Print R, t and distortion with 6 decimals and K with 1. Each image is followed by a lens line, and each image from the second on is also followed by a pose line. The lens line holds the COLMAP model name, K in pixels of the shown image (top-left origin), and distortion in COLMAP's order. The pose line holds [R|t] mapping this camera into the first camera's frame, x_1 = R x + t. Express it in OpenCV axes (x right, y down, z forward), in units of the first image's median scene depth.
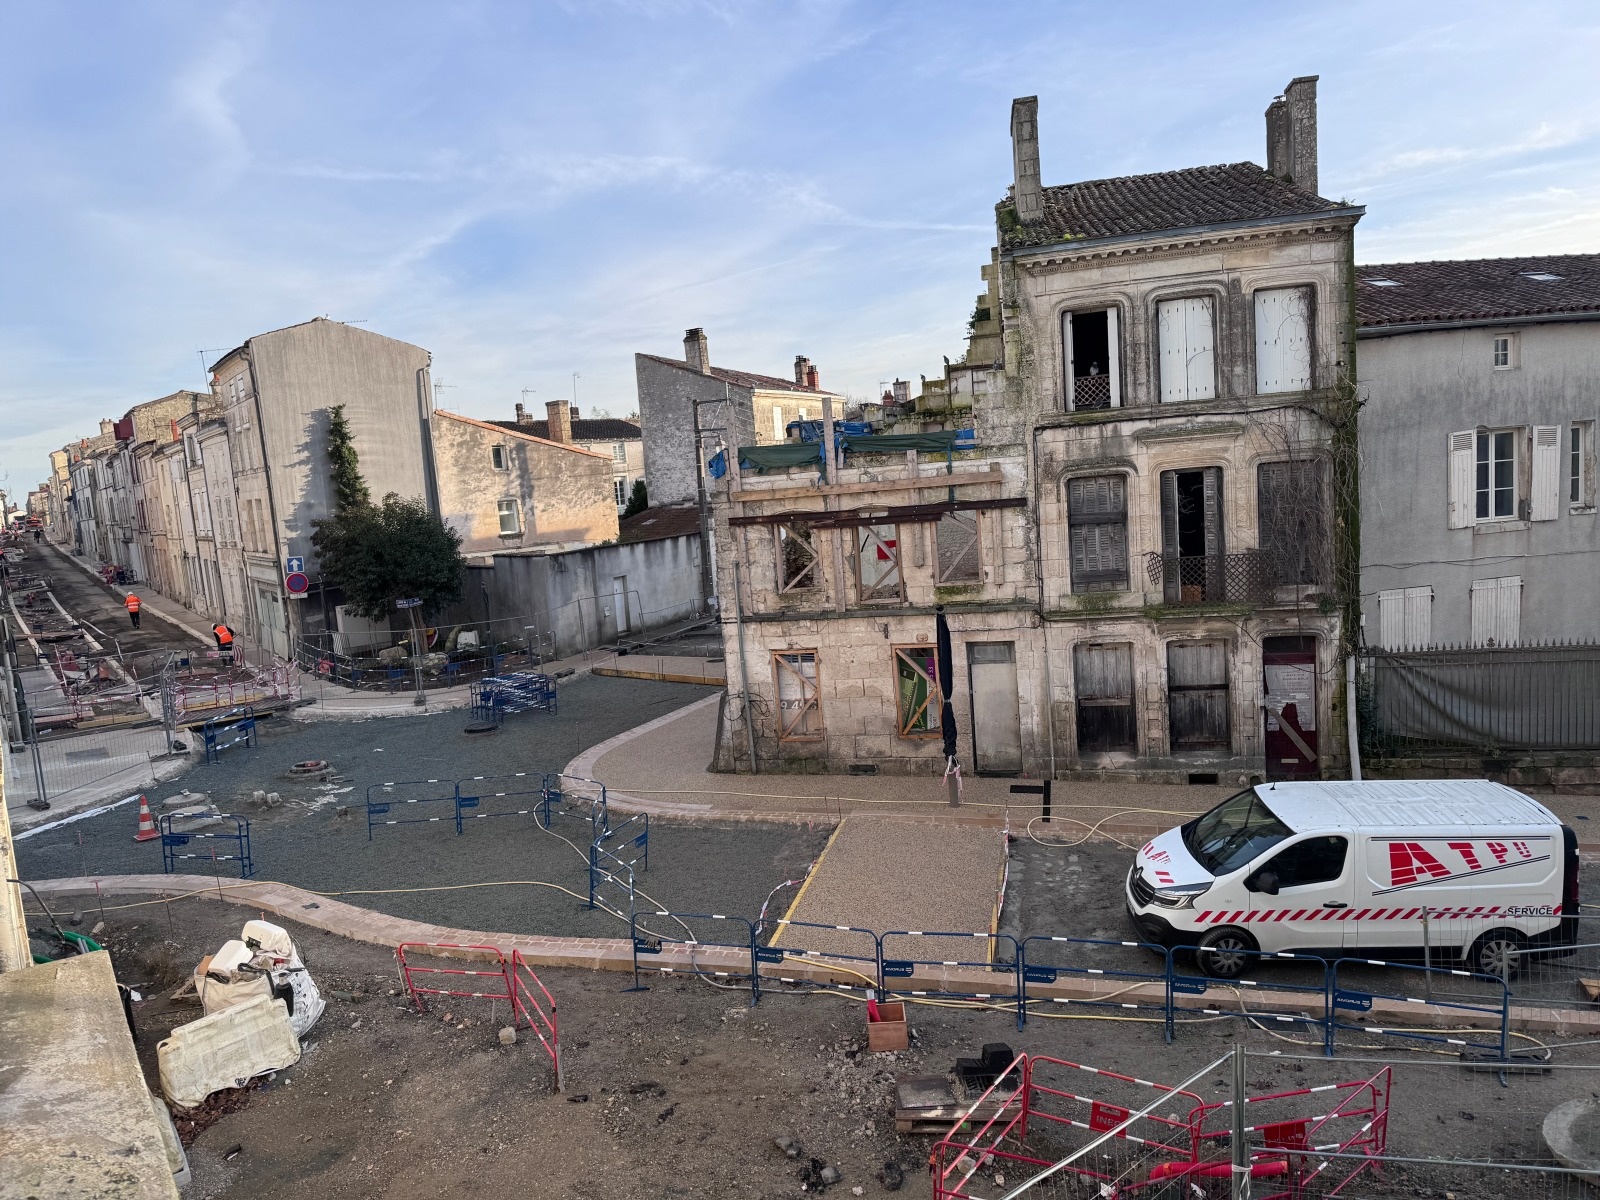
lens RADIAL K [[1173.4, 0, 840.8], [0, 1173.4, 600.8], [0, 0, 1]] dist [0.123084, -0.260669]
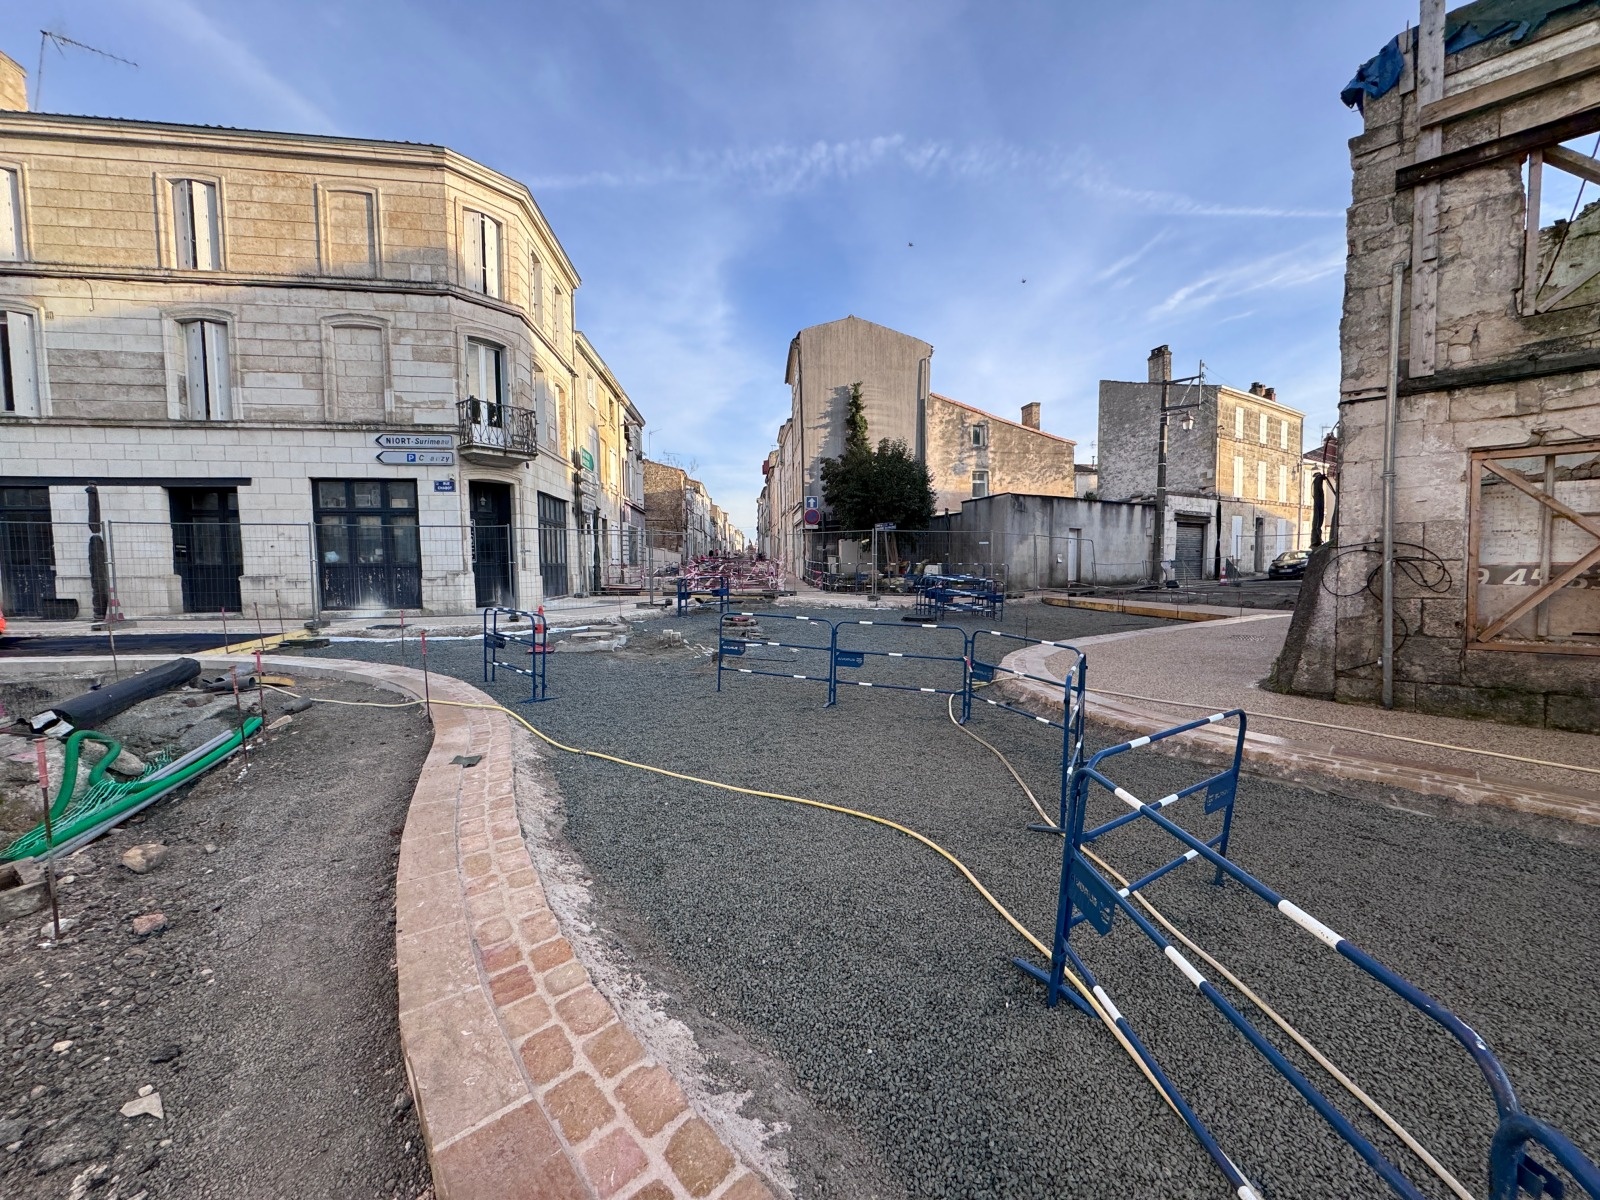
lens RADIAL K [[633.8, 0, 800.0], [0, 633.8, 600.0], [0, 0, 1]] dist [-0.000510, -0.000354]
pose [[0.843348, 0.088293, -0.530064, -0.094171], [-0.114688, 0.993256, -0.017025, 0.087693], [0.524986, 0.075150, 0.847787, 0.414592]]
